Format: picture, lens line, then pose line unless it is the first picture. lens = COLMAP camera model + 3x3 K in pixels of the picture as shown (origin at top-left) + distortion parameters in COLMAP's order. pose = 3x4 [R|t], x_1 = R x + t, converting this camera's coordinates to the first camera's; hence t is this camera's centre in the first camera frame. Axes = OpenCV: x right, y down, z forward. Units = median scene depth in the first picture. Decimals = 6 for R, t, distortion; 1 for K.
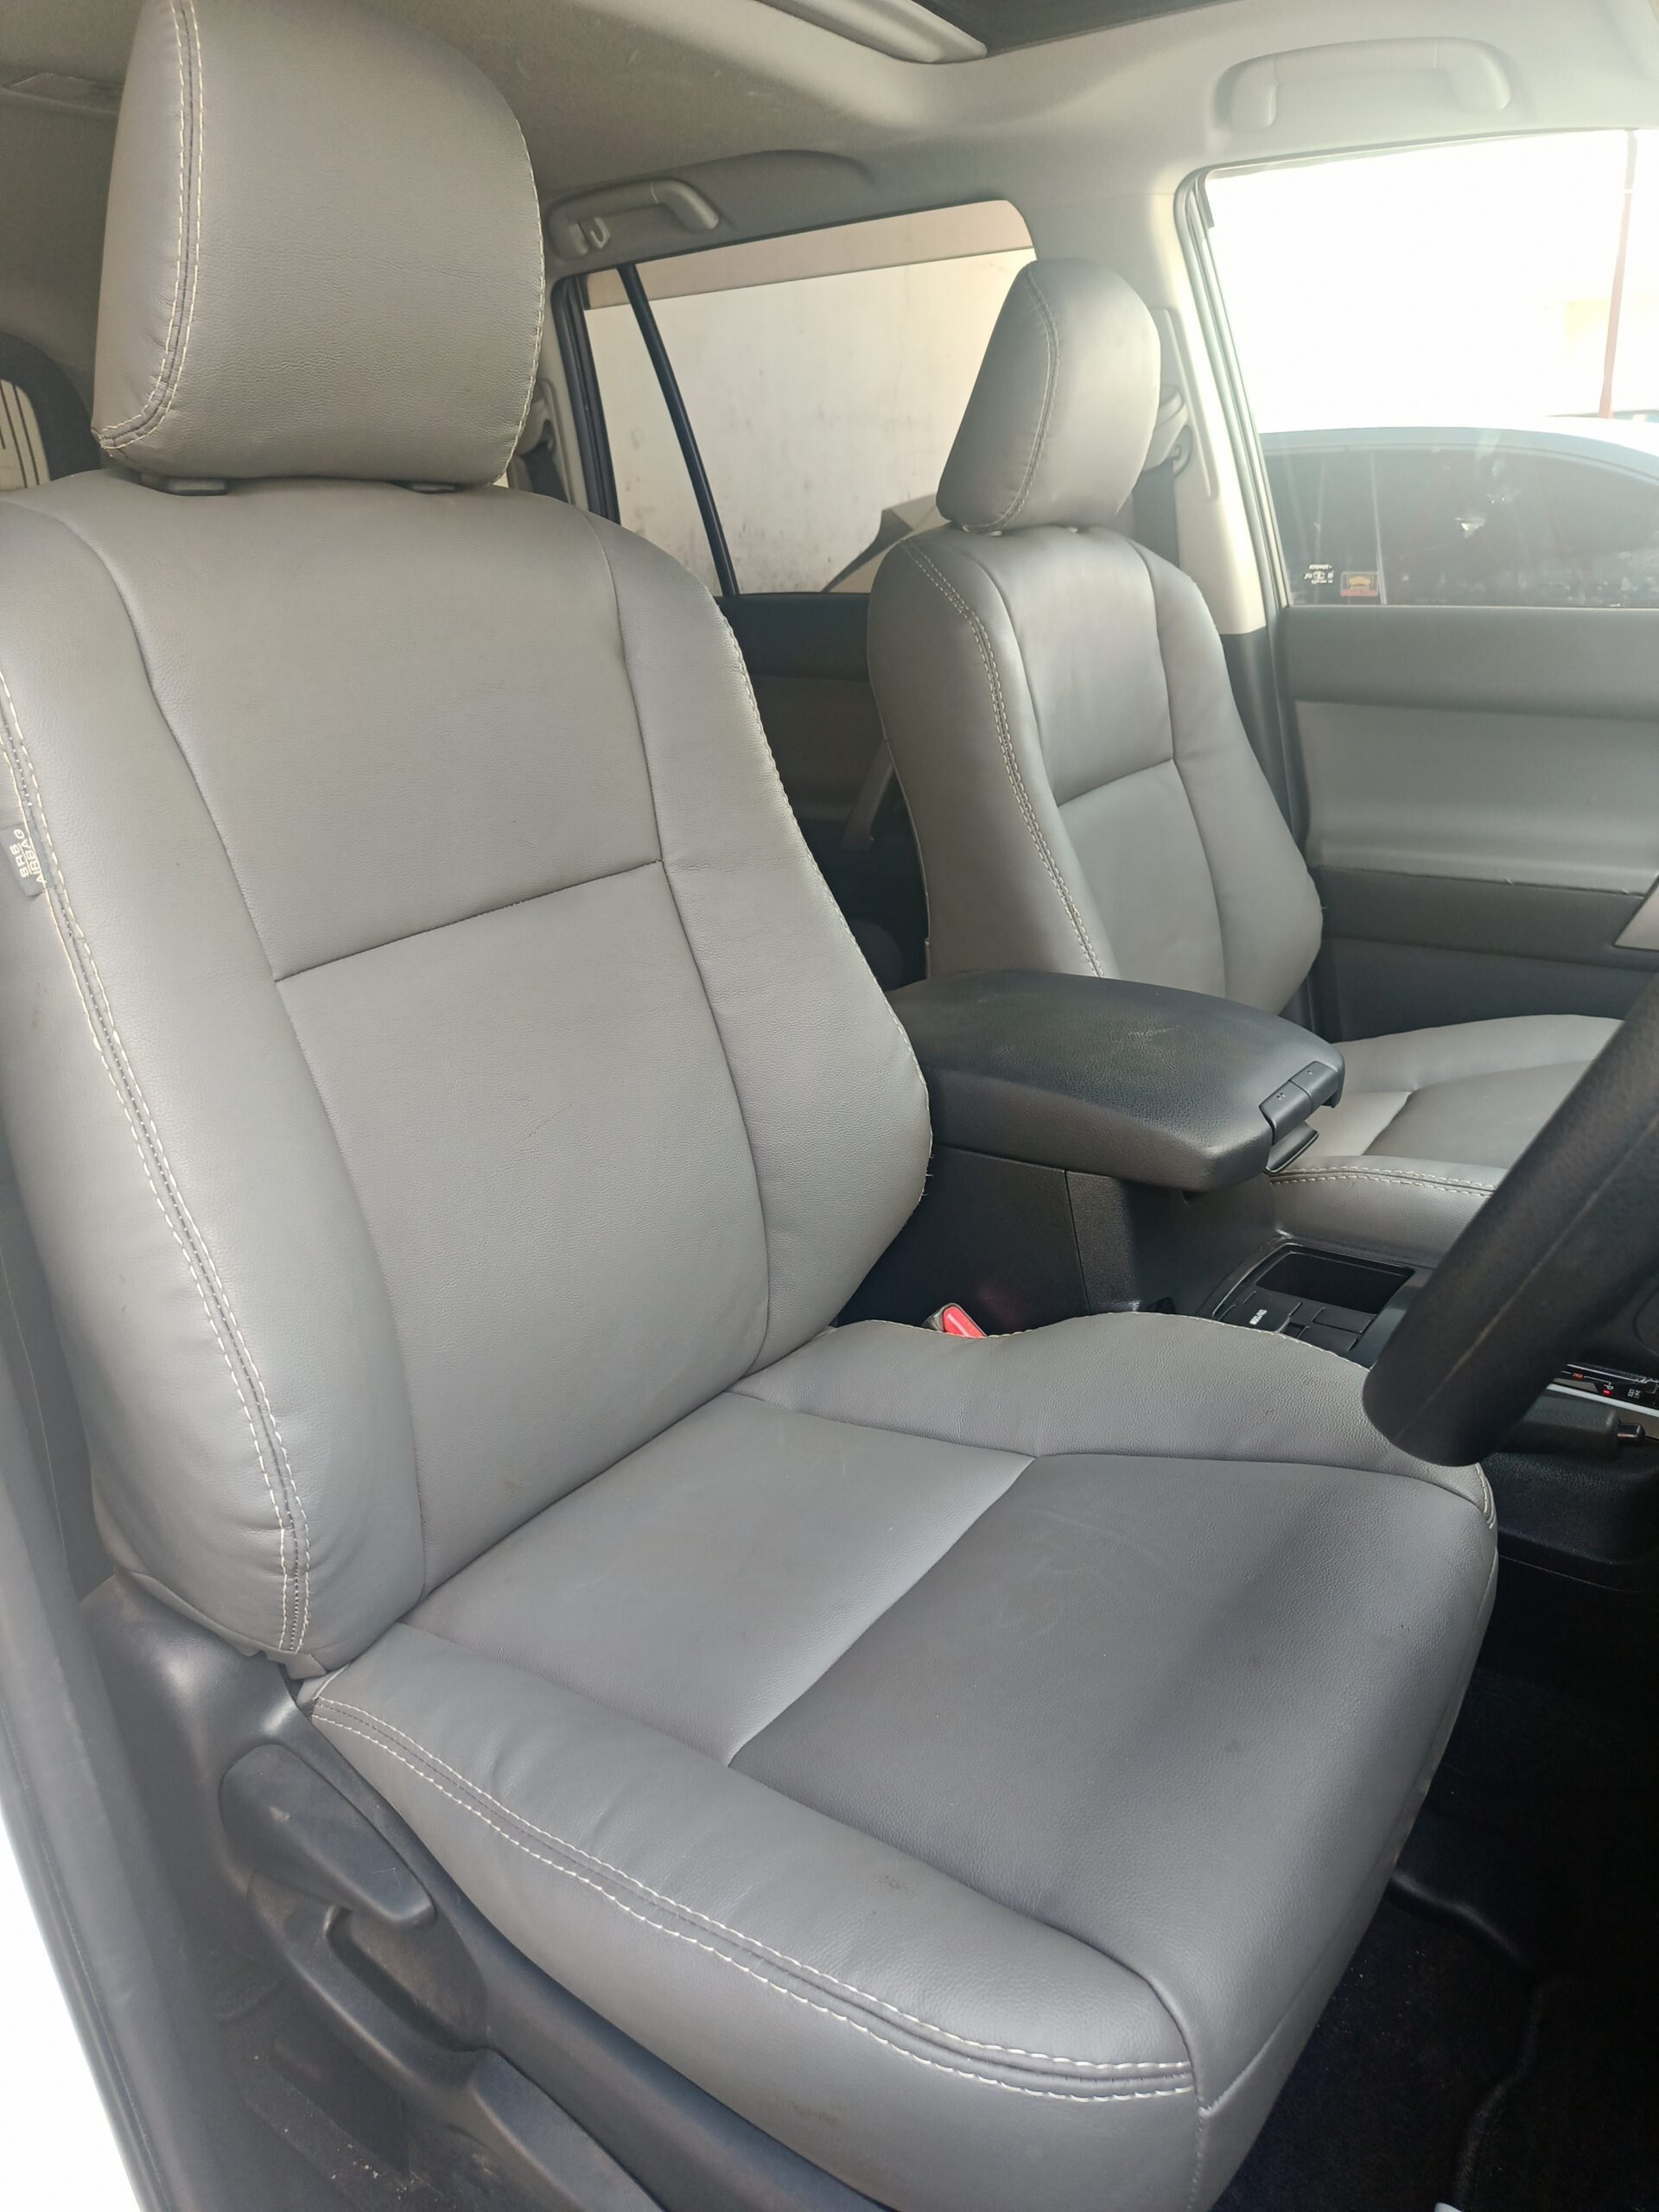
lens RADIAL K [[1639.6, 0, 829.5], [0, 1639.6, 1106.0], [0, 0, 1]] dist [-0.006663, 0.000796]
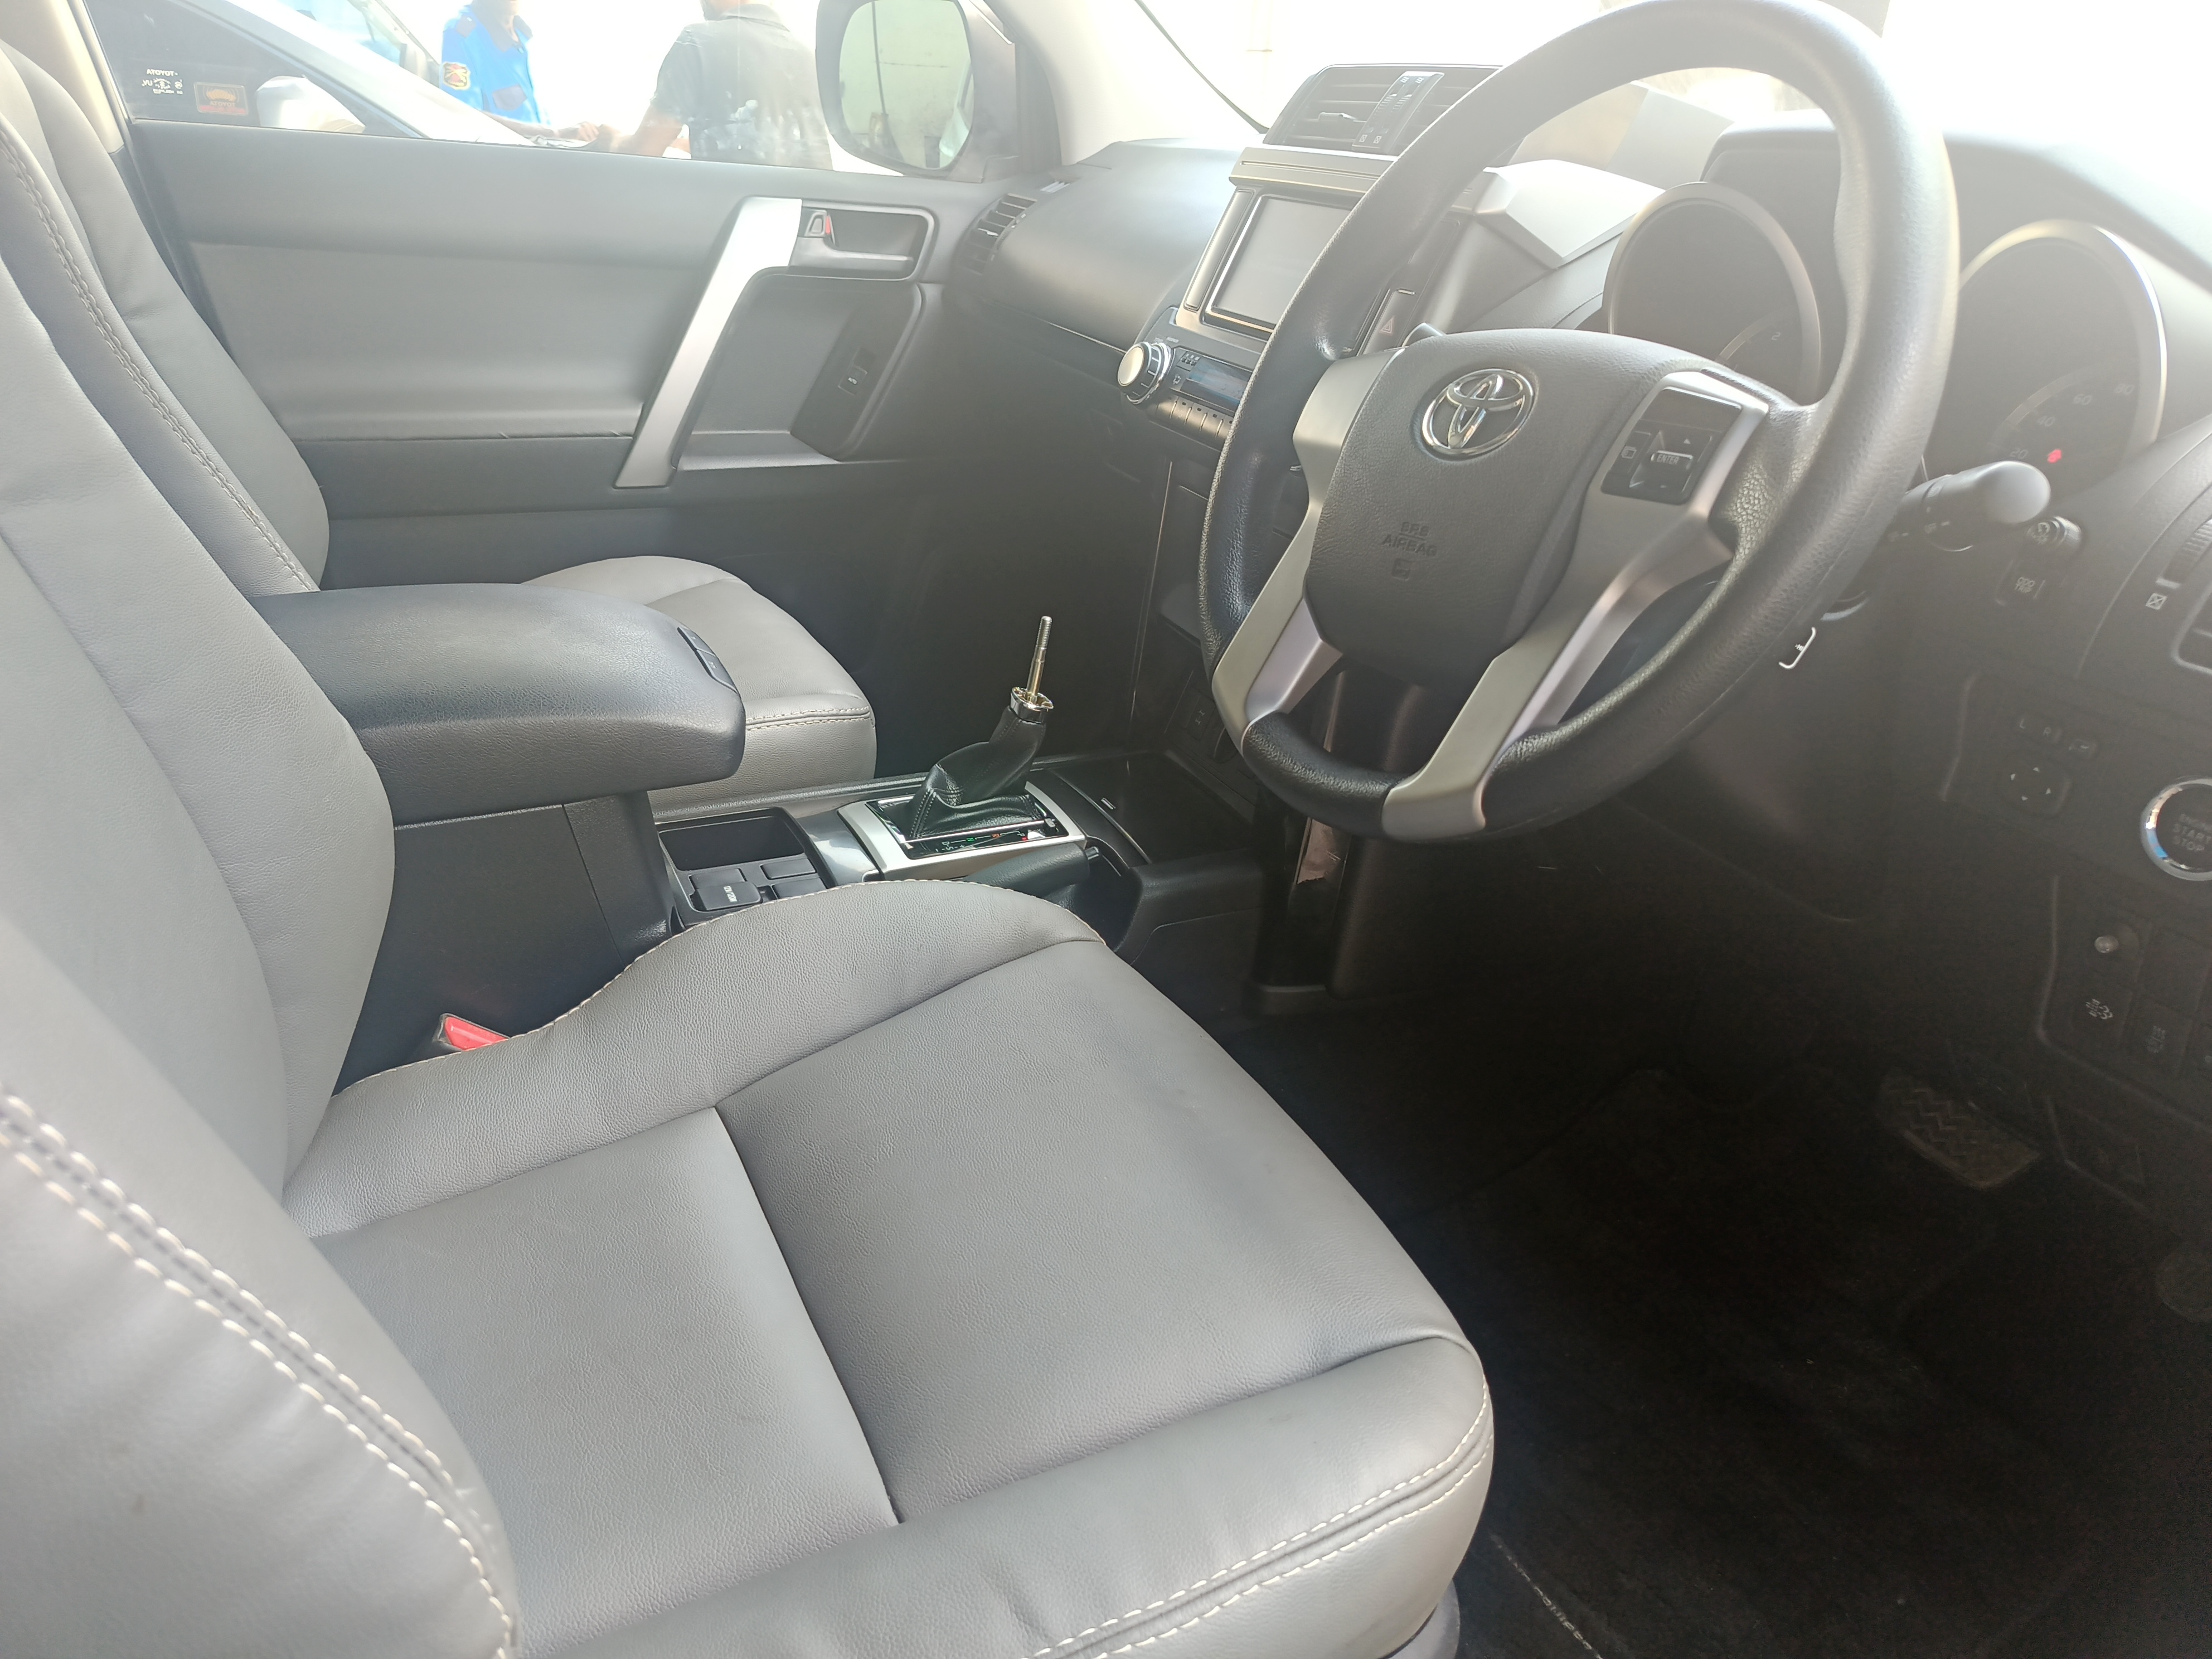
lens RADIAL K [[1639.6, 0, 1136.1], [0, 1639.6, 827.3], [0, 0, 1]] dist [-0.006663, 0.000796]
pose [[0.420037, -0.295914, 0.857907, -0.309811], [0.213604, 0.951022, 0.223450, -0.050682], [-0.882010, 0.089395, 0.462673, 0.232160]]
